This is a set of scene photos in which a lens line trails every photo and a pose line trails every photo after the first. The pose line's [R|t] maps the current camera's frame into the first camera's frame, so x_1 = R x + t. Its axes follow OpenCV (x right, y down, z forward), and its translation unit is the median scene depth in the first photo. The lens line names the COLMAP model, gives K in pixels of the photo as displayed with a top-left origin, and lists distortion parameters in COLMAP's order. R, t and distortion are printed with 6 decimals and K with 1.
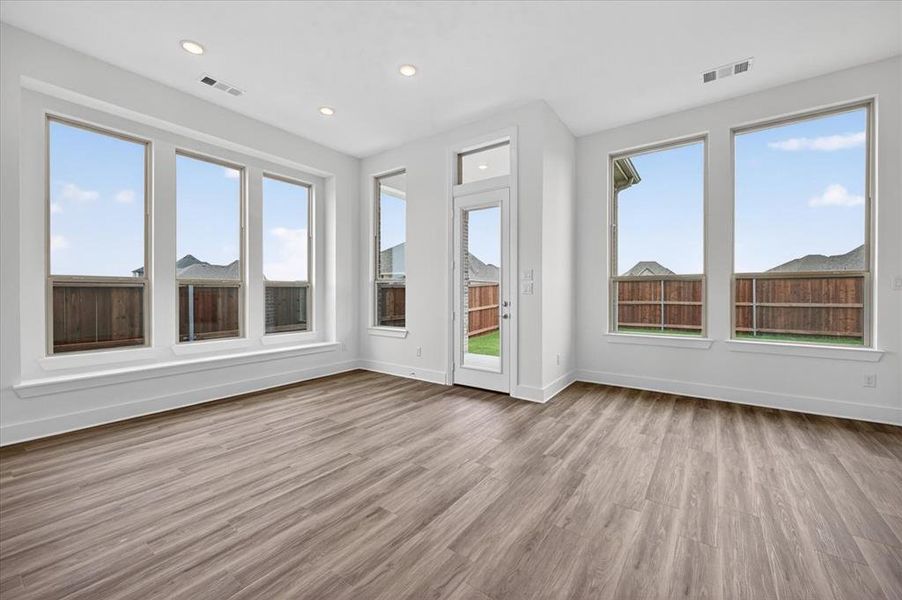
lens RADIAL K [[355.7, 0, 450.8], [0, 355.7, 297.9], [0, 0, 1]] dist [-0.000023, 0.000066]
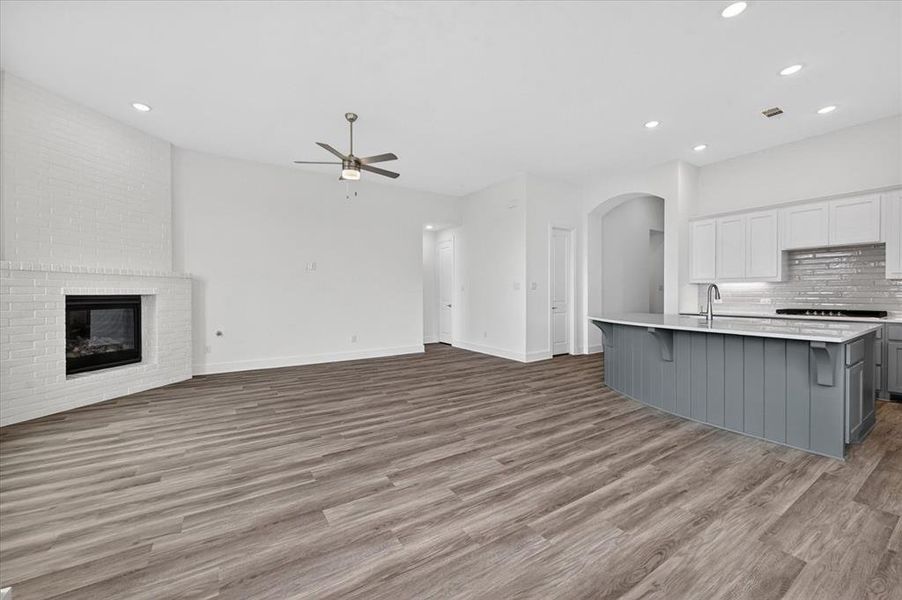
lens RADIAL K [[355.7, 0, 447.3], [0, 355.7, 294.7], [0, 0, 1]] dist [-0.000023, 0.000066]
pose [[-0.929578, 0.001598, 0.368621, -0.235215], [0.009471, 0.999764, 0.019549, -0.018939], [-0.368503, 0.021664, -0.929374, 1.094518]]
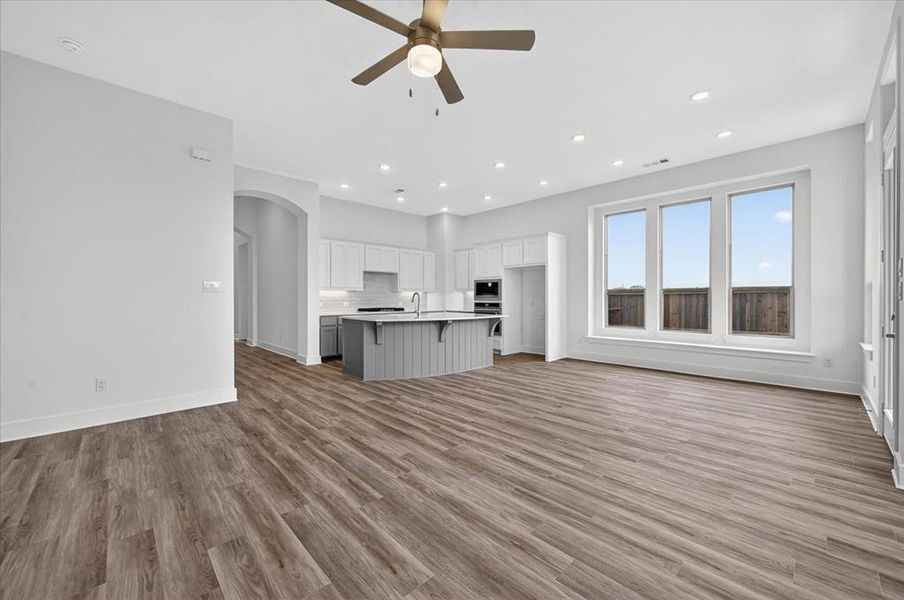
lens RADIAL K [[356.5, 0, 449.9], [0, 356.5, 295.5], [0, 0, 1]] dist [-0.000023, 0.000066]
pose [[-0.183696, -0.003718, -0.982976, 0.915120], [-0.013285, 0.999911, -0.001300, -0.008374], [0.982893, 0.012820, -0.183729, 0.363733]]
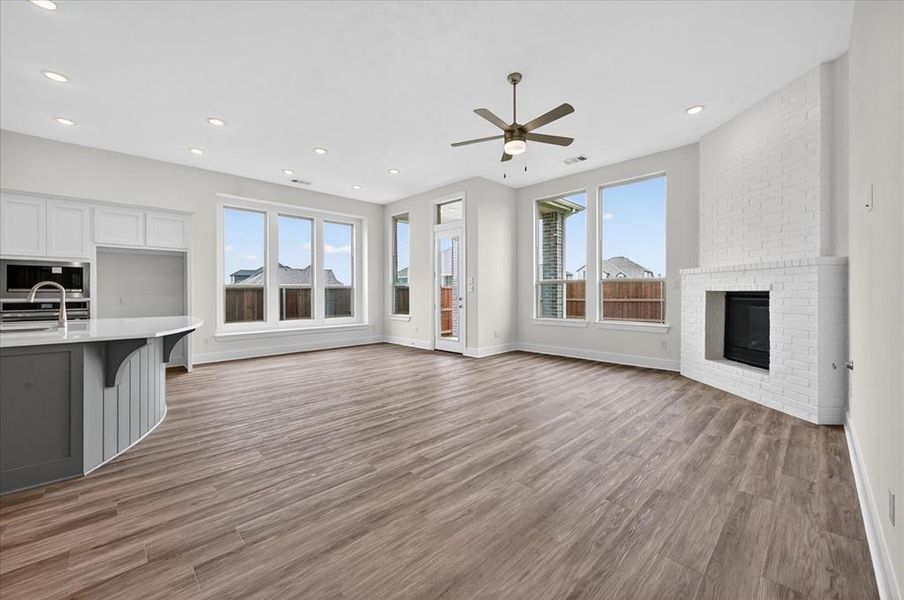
lens RADIAL K [[356.5, 0, 454.3], [0, 356.5, 300.2], [0, 0, 1]] dist [-0.000023, 0.000066]
pose [[0.986362, 0.000049, -0.164591, 0.401199], [0.001177, 0.999972, 0.007352, 0.011847], [0.164587, -0.007445, 0.986335, -0.630637]]
